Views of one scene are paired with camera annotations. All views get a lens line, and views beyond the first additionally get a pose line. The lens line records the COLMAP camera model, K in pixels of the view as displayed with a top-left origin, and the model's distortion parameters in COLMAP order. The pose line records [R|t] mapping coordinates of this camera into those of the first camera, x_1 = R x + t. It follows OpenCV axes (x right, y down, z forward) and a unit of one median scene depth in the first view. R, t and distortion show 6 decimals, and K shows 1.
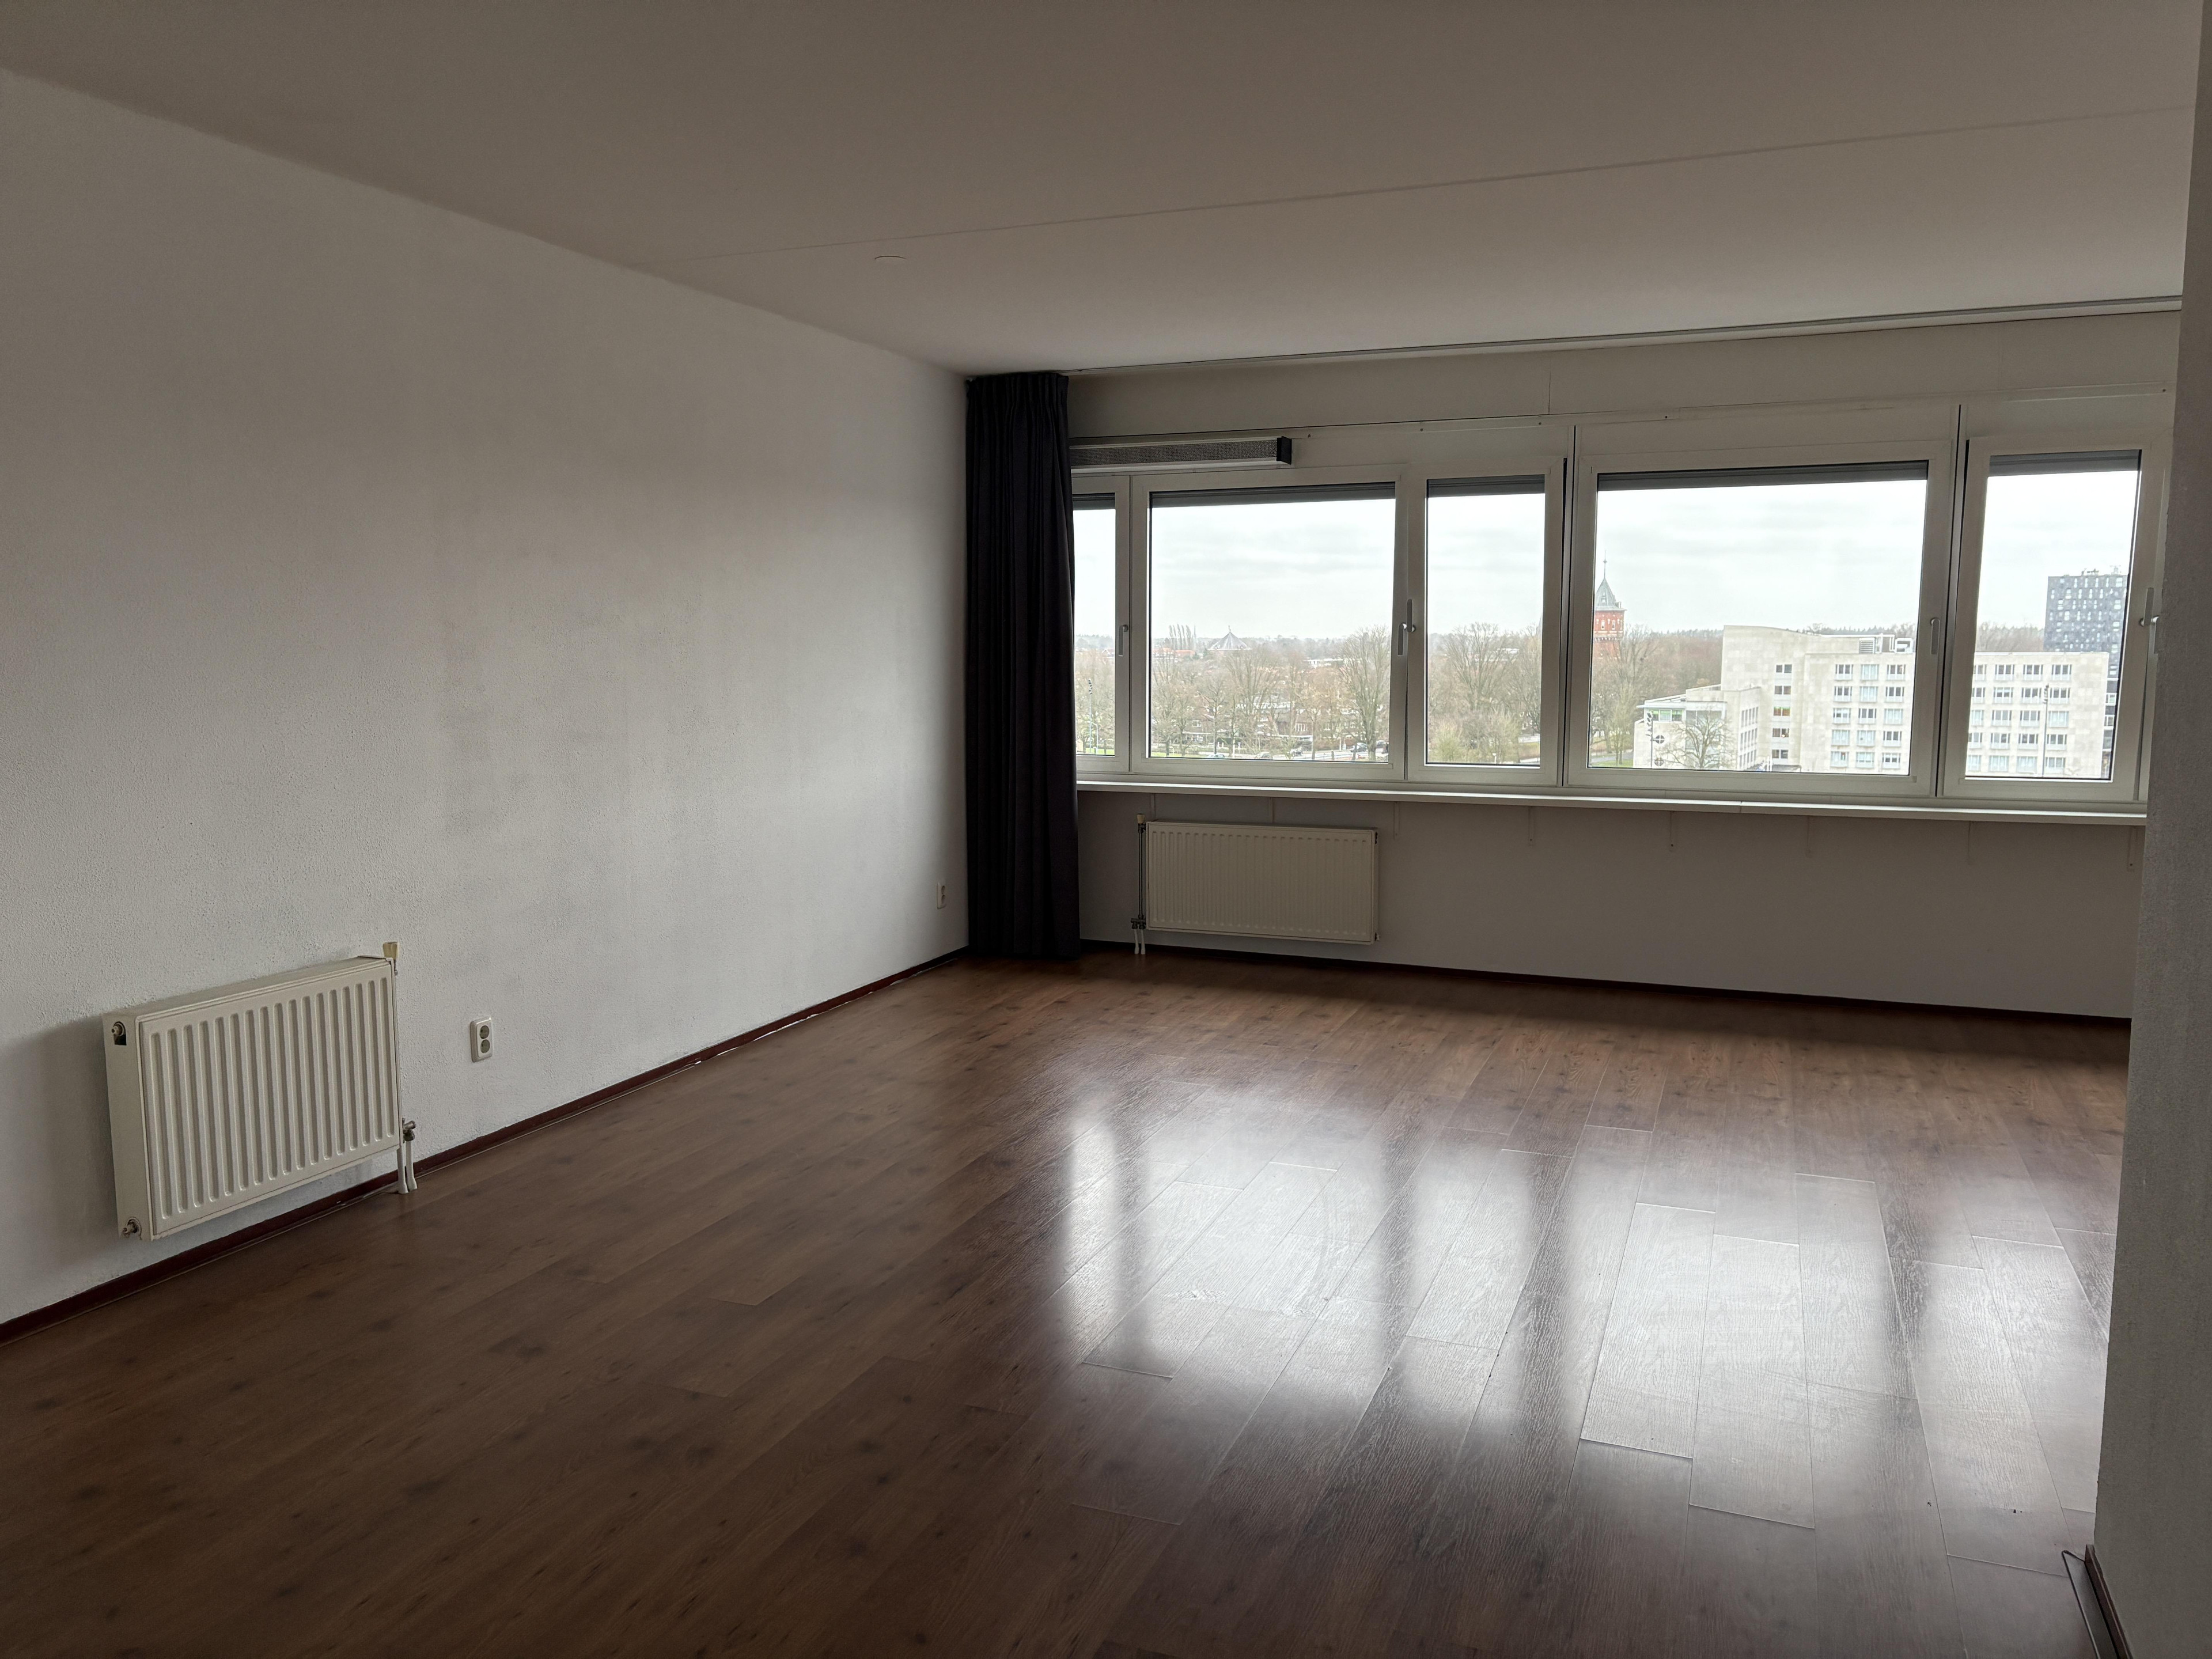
lens RADIAL K [[1669.6, 0, 1100.1], [0, 1669.6, 837.4], [0, 0, 1]] dist [0.061172, -0.059964]
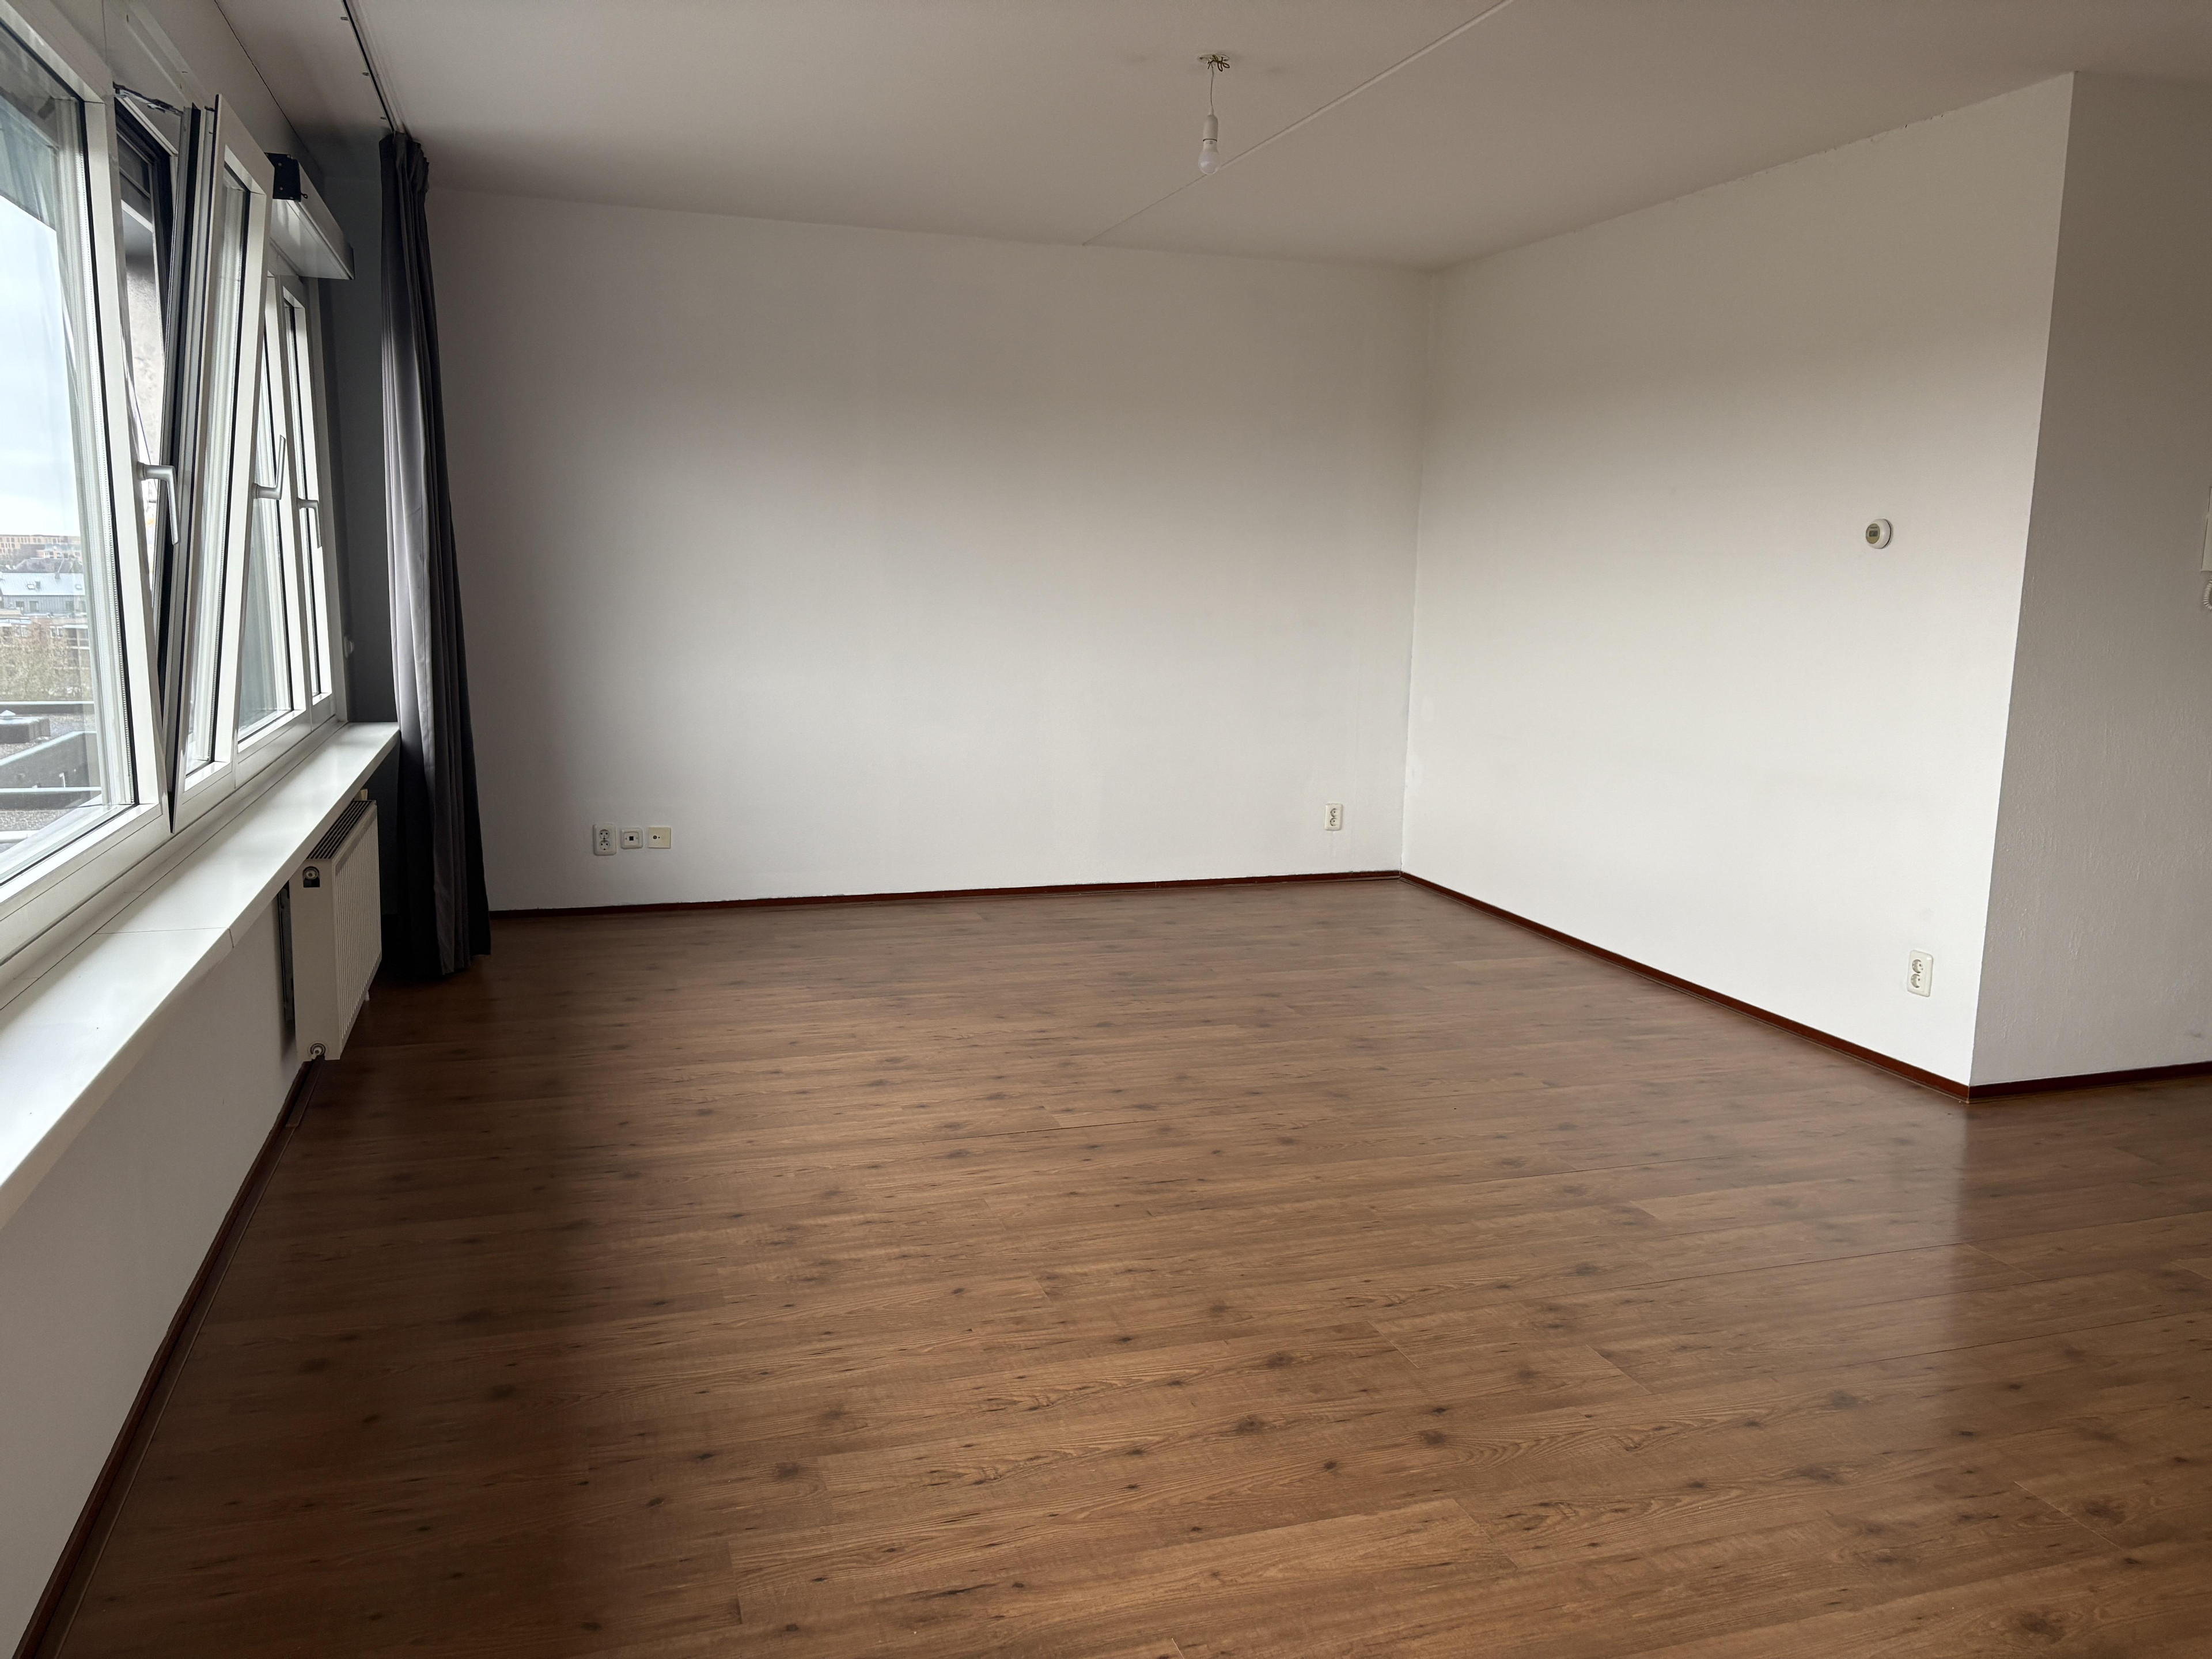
lens RADIAL K [[1669.6, 0, 1103.7], [0, 1669.6, 820.3], [0, 0, 1]] dist [0.061172, -0.059964]
pose [[-0.647496, -0.123393, 0.752012, -0.038589], [0.075039, 0.971685, 0.224048, -0.102503], [-0.758365, 0.201501, -0.619903, 0.946104]]
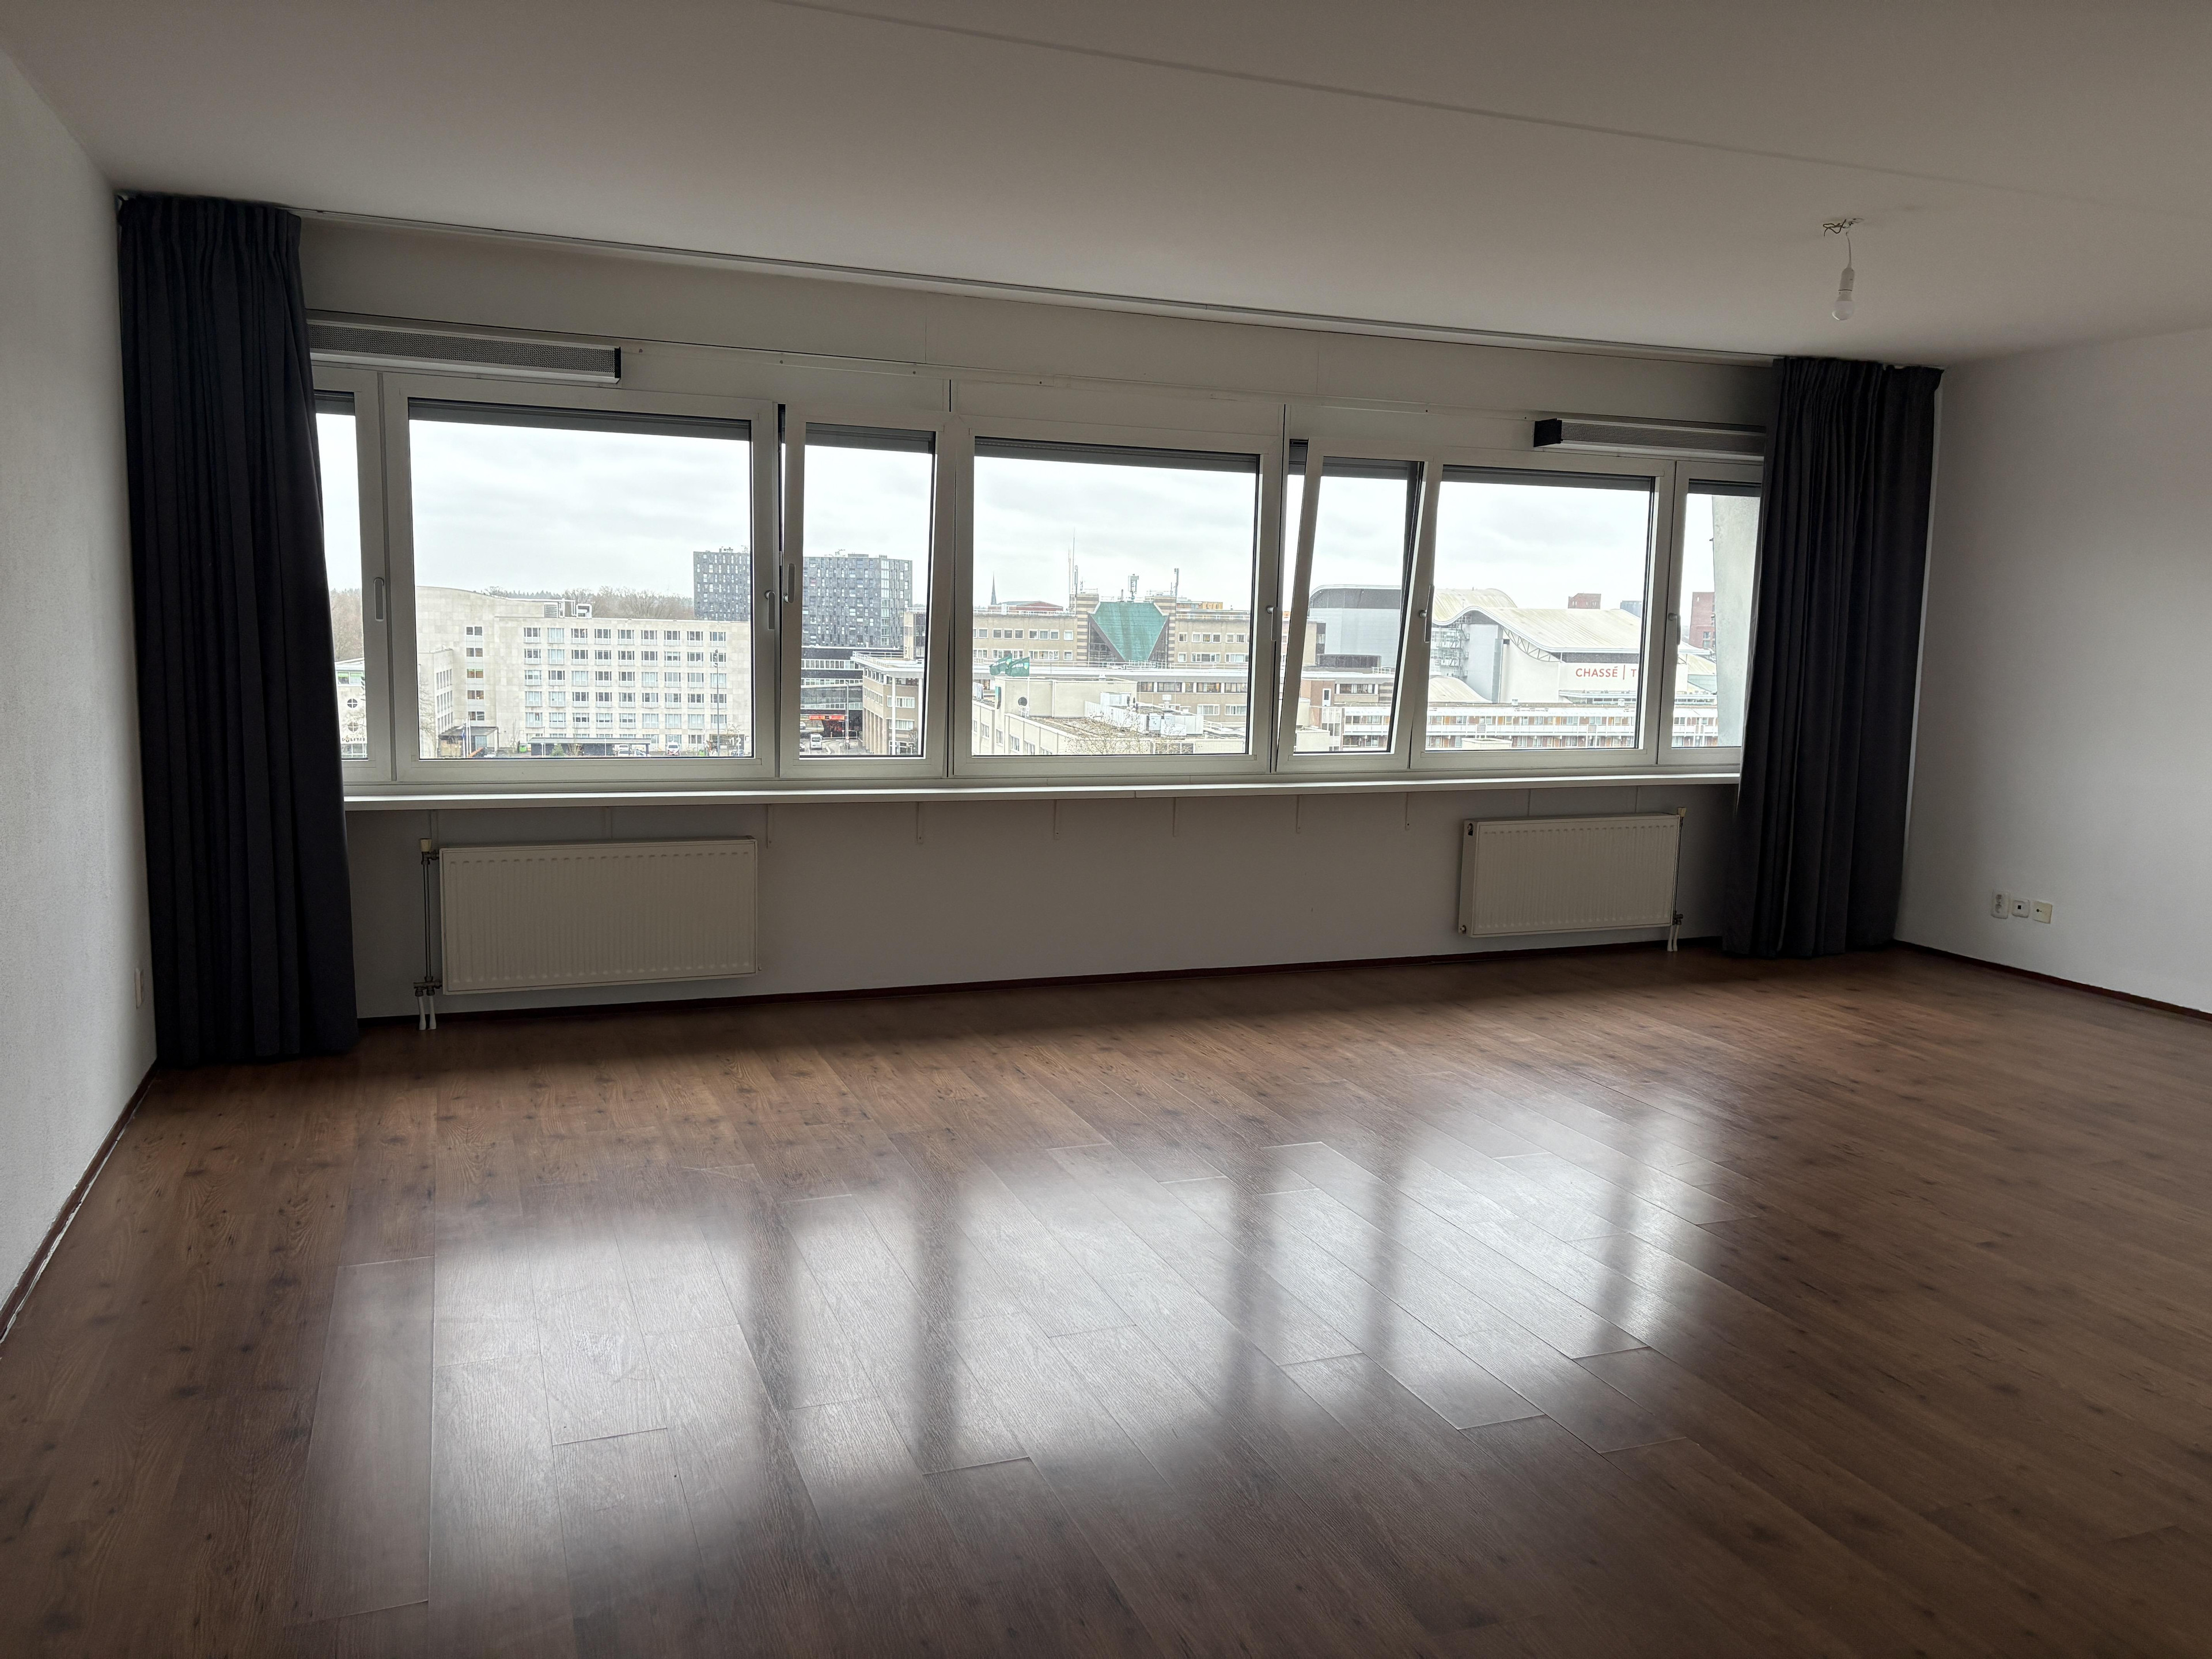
lens RADIAL K [[1669.6, 0, 1100.6], [0, 1669.6, 829.2], [0, 0, 1]] dist [0.061172, -0.059964]
pose [[0.725267, -0.068724, 0.685030, -0.268194], [0.056117, 0.997596, 0.040668, -0.031724], [-0.686177, 0.008947, 0.727379, 0.260071]]
